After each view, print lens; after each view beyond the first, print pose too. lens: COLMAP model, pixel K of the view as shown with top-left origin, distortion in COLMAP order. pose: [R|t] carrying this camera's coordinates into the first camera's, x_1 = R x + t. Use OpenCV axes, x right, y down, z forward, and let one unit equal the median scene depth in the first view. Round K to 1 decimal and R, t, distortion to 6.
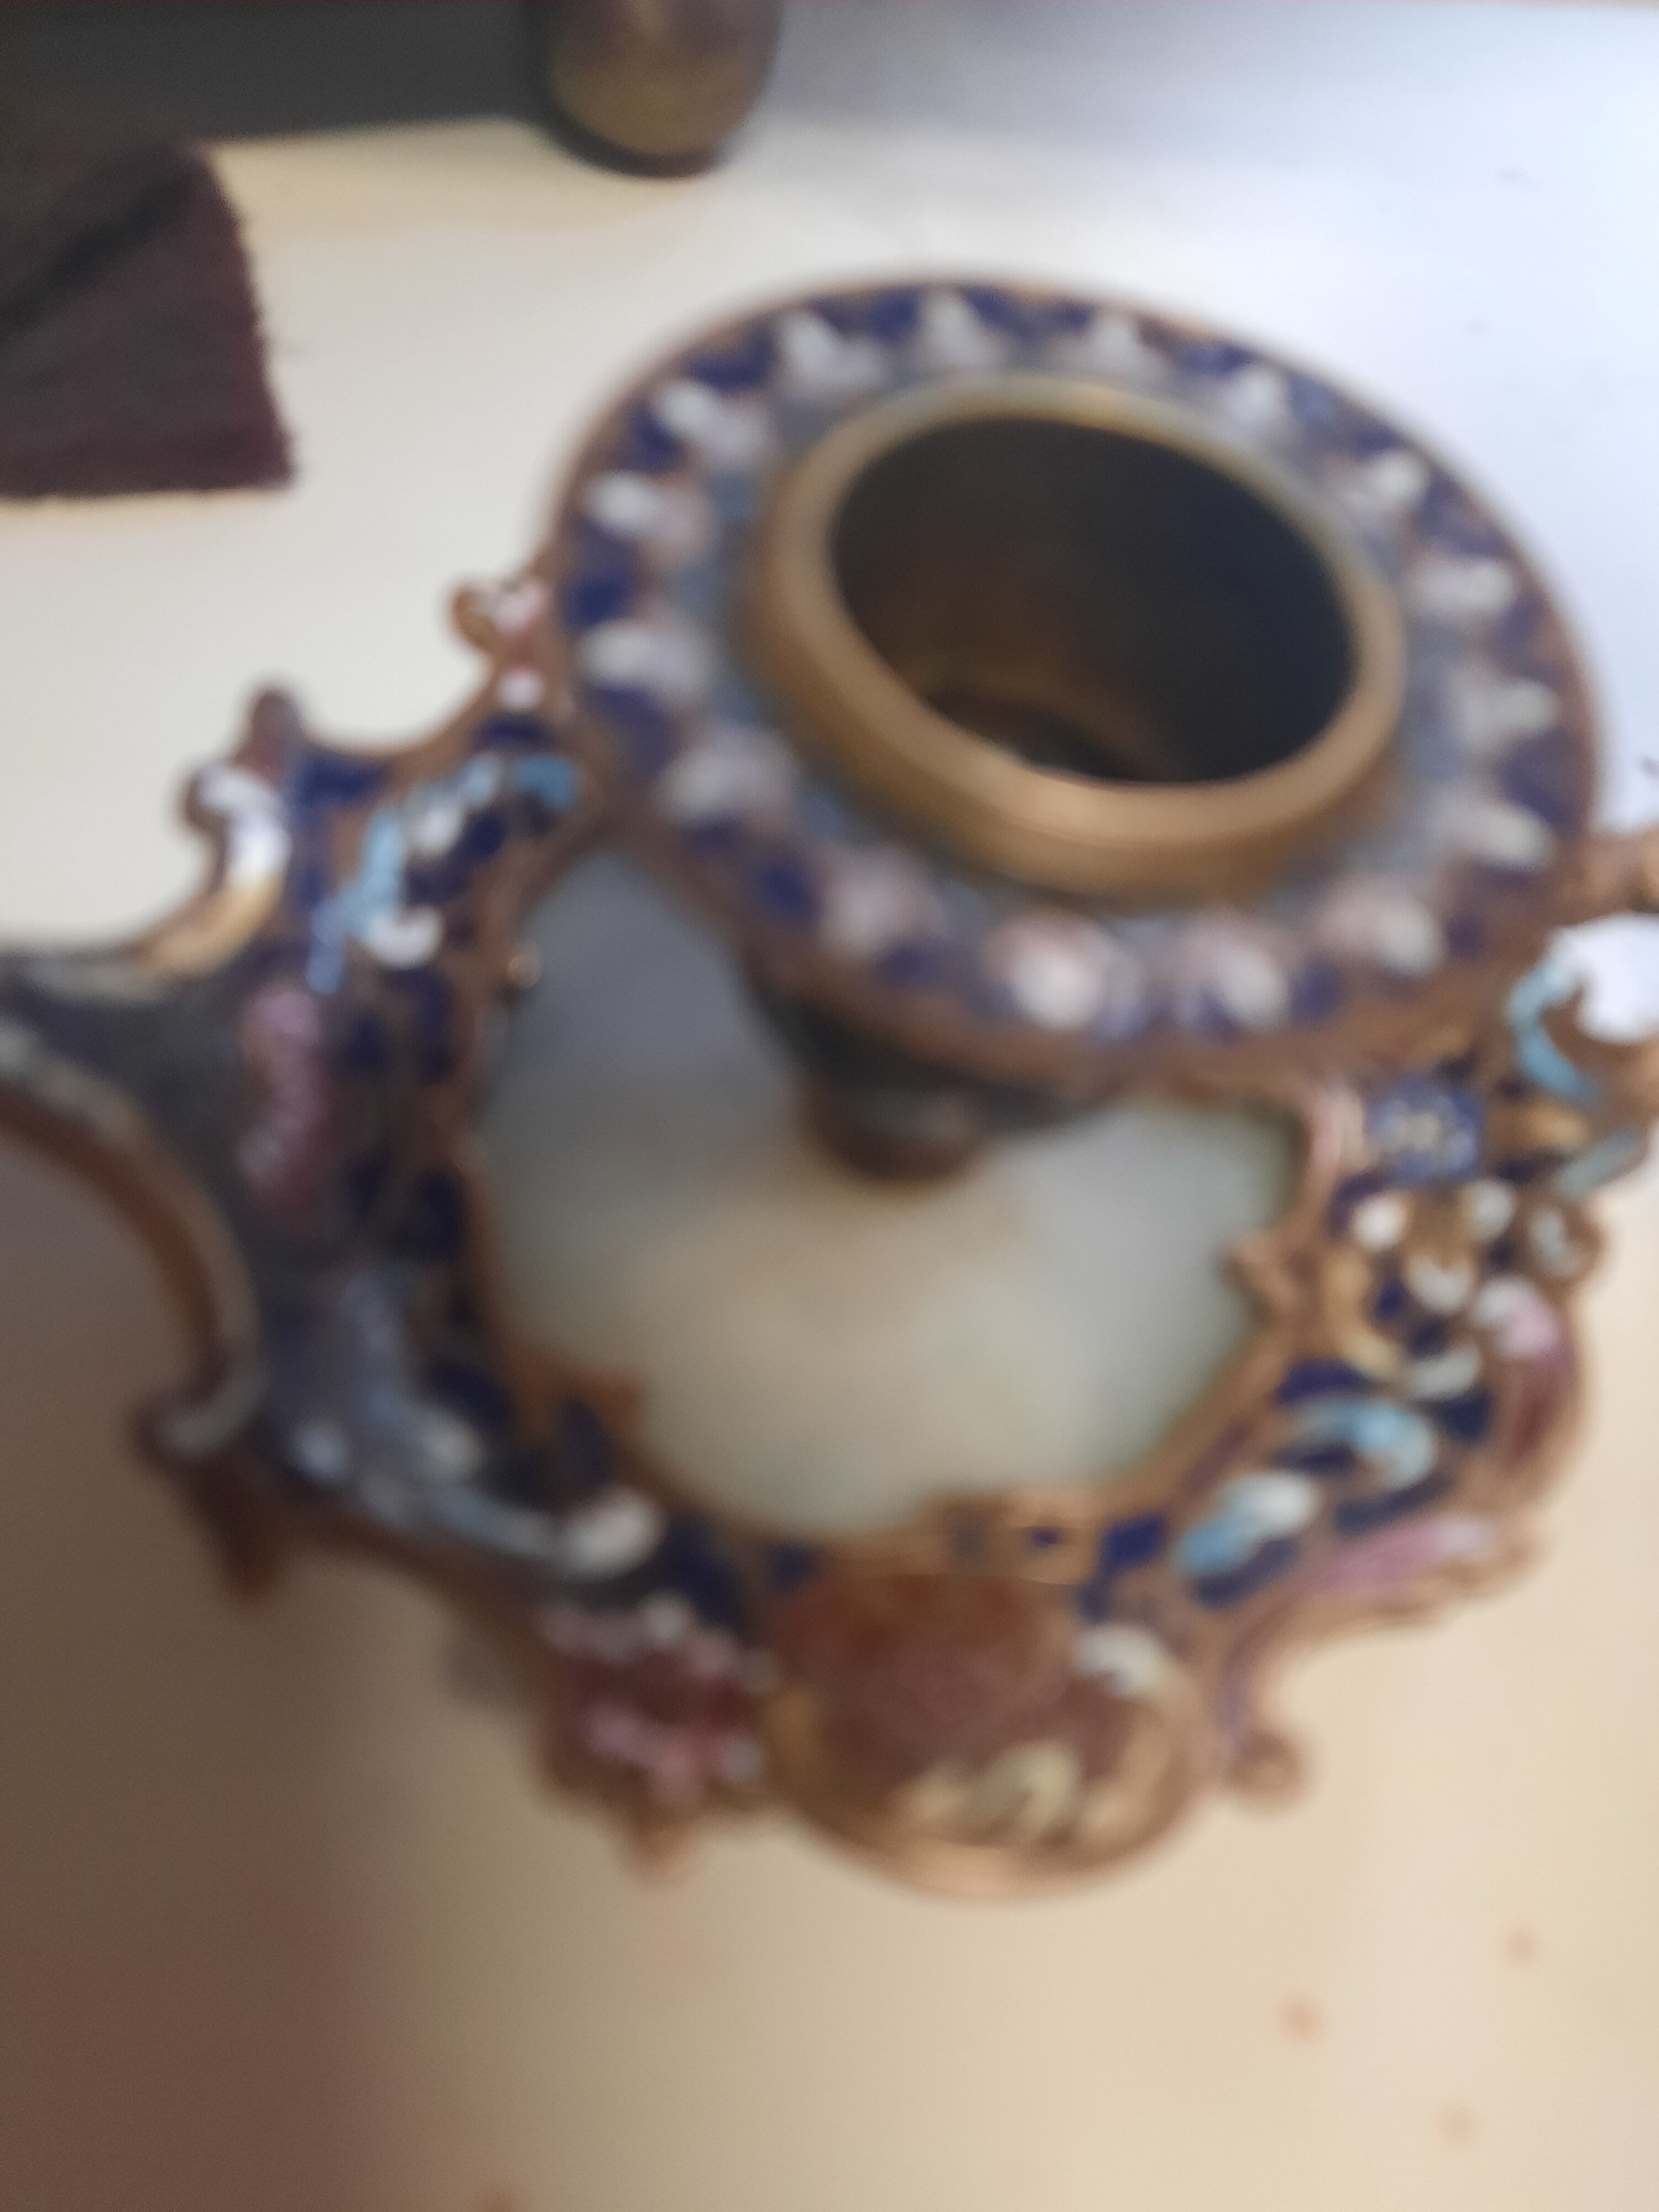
lens RADIAL K [[1615.2, 0, 829.5], [0, 1615.2, 1106.0], [0, 0, 1]] dist [0.006349, 0.001622]
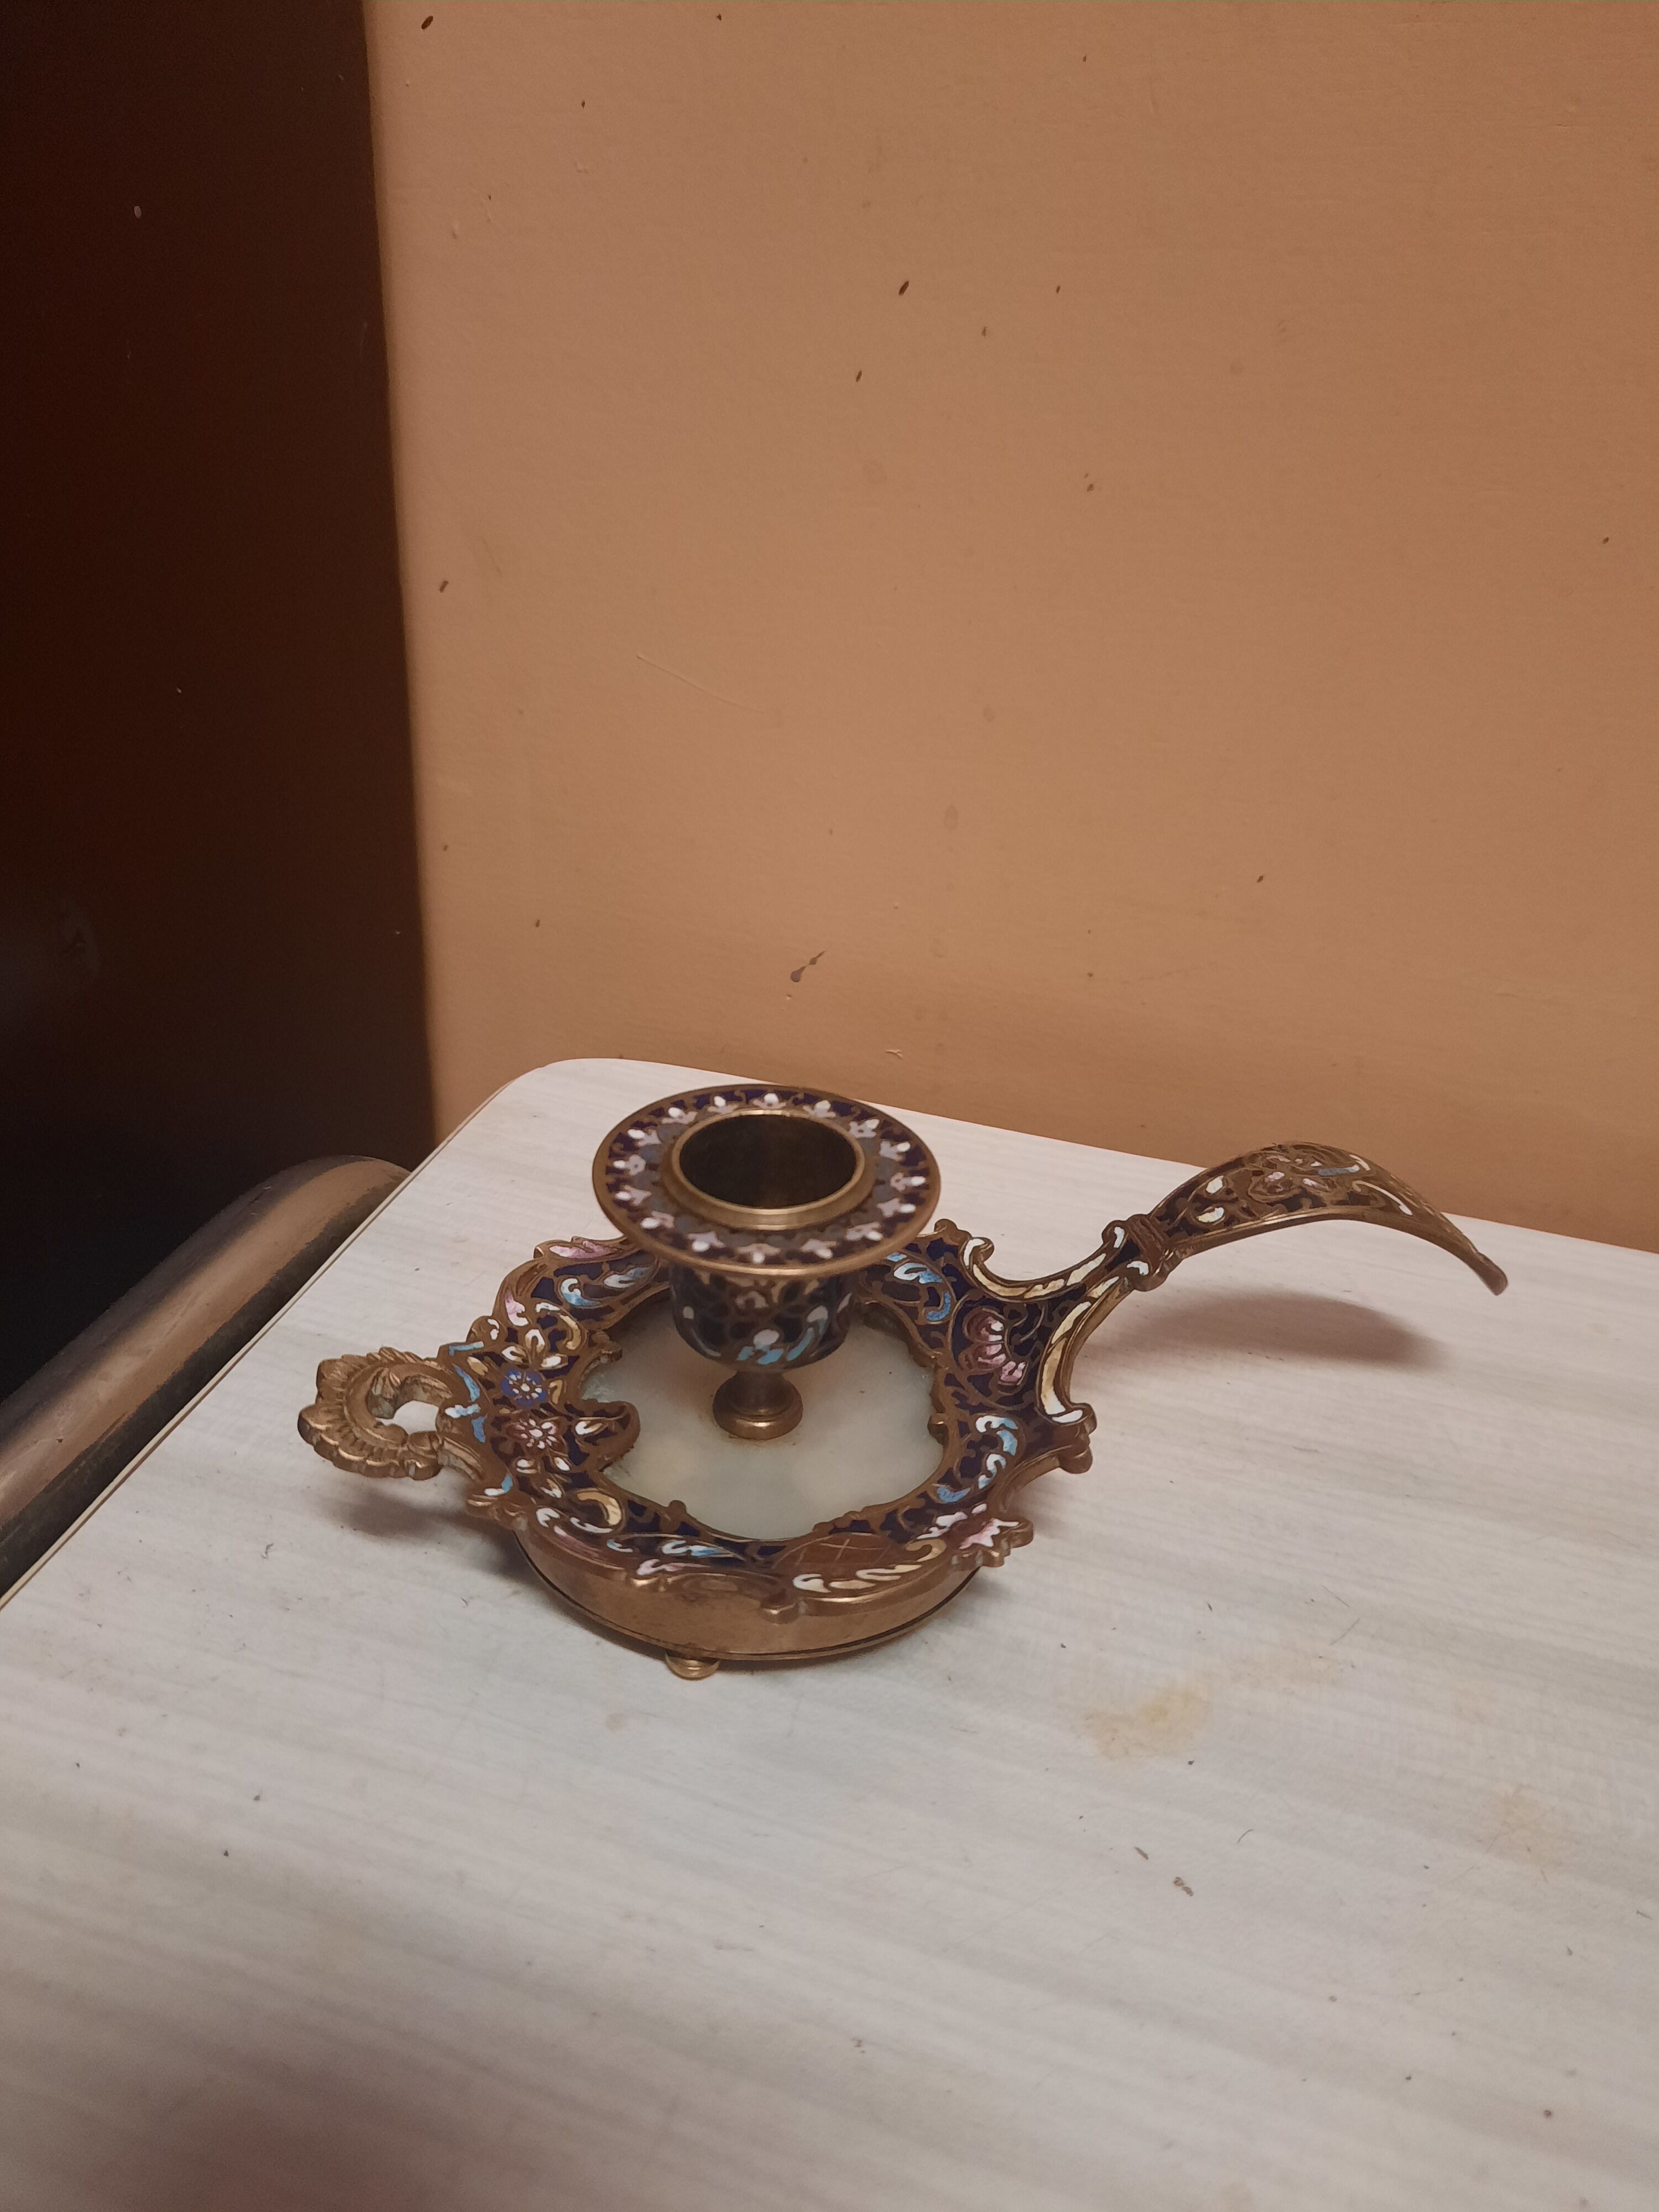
lens RADIAL K [[1658.4, 0, 805.7], [0, 1658.4, 1046.3], [0, 0, 1]] dist [0.004658, -0.000441]
pose [[-0.973809, -0.112874, -0.197370, 0.579642], [-0.200886, 0.020564, 0.979399, -2.698365], [-0.106490, 0.993396, -0.042700, 0.688433]]
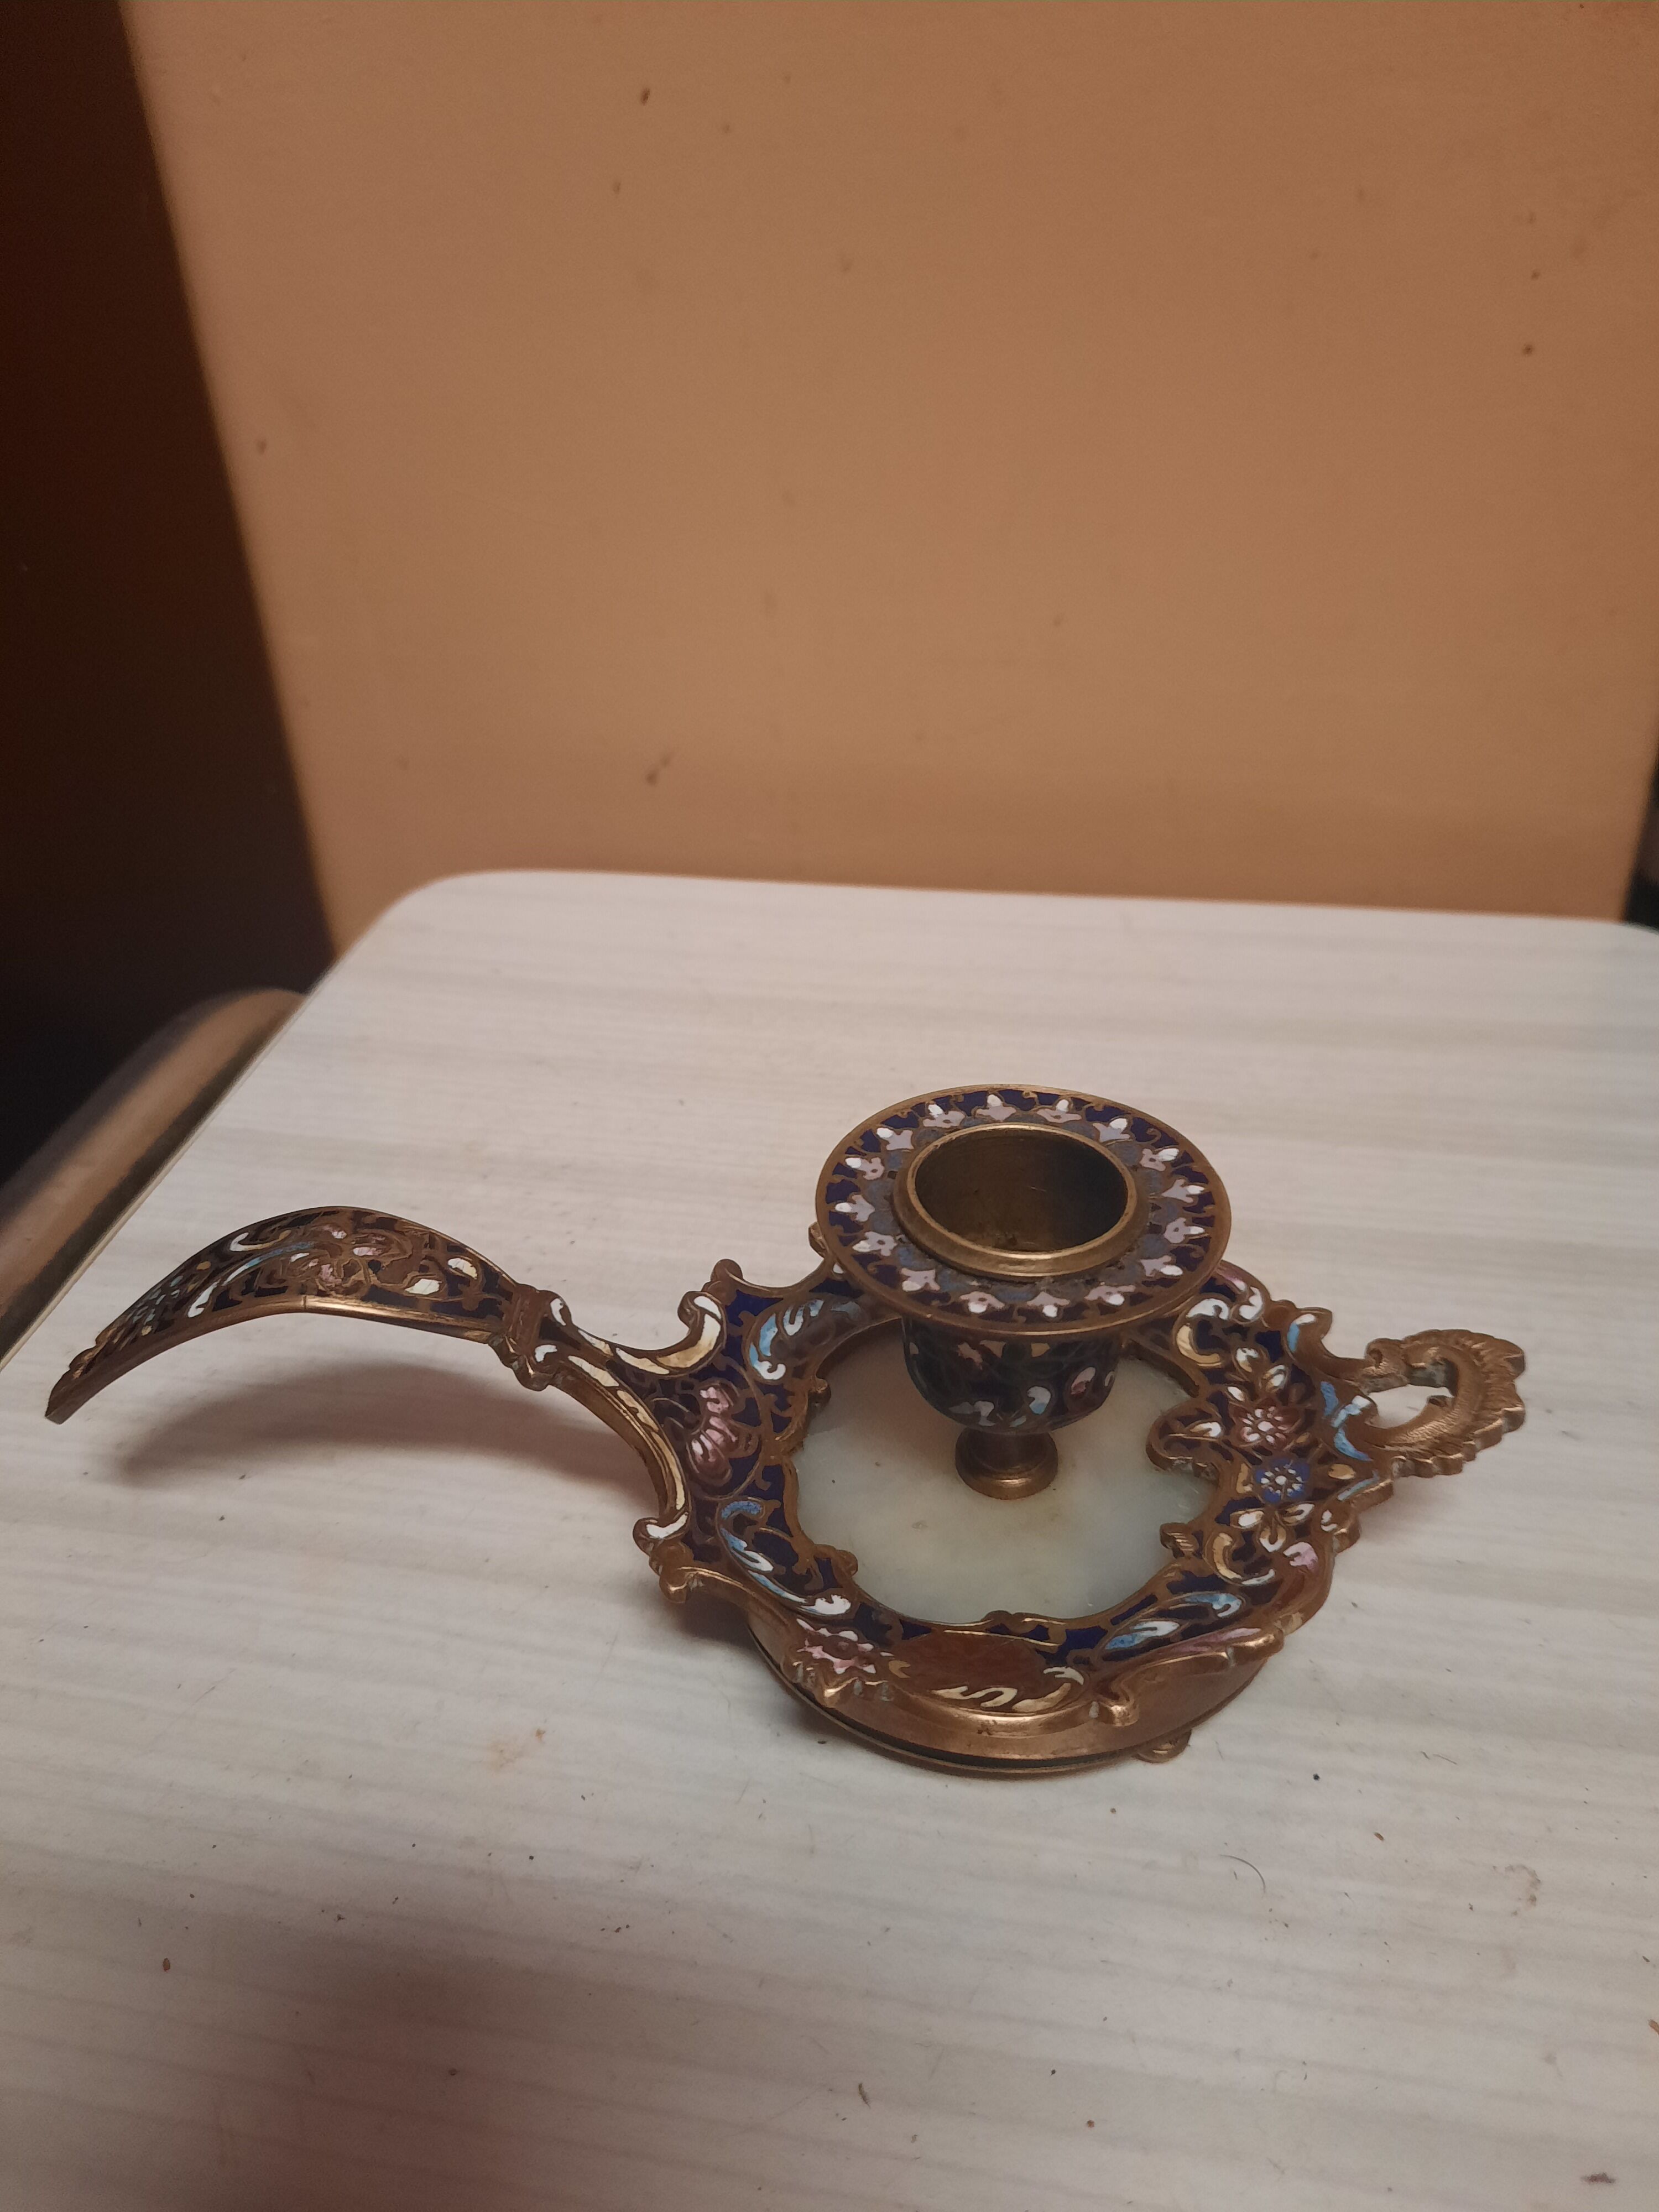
lens RADIAL K [[1698.8, 0, 829.5], [0, 1698.8, 1106.0], [0, 0, 1]] dist [0.005697, -0.000162]
pose [[0.966554, -0.031301, -0.254547, 0.440955], [-0.086054, 0.895401, -0.436866, 0.627117], [0.241596, 0.444159, 0.862760, -1.204790]]
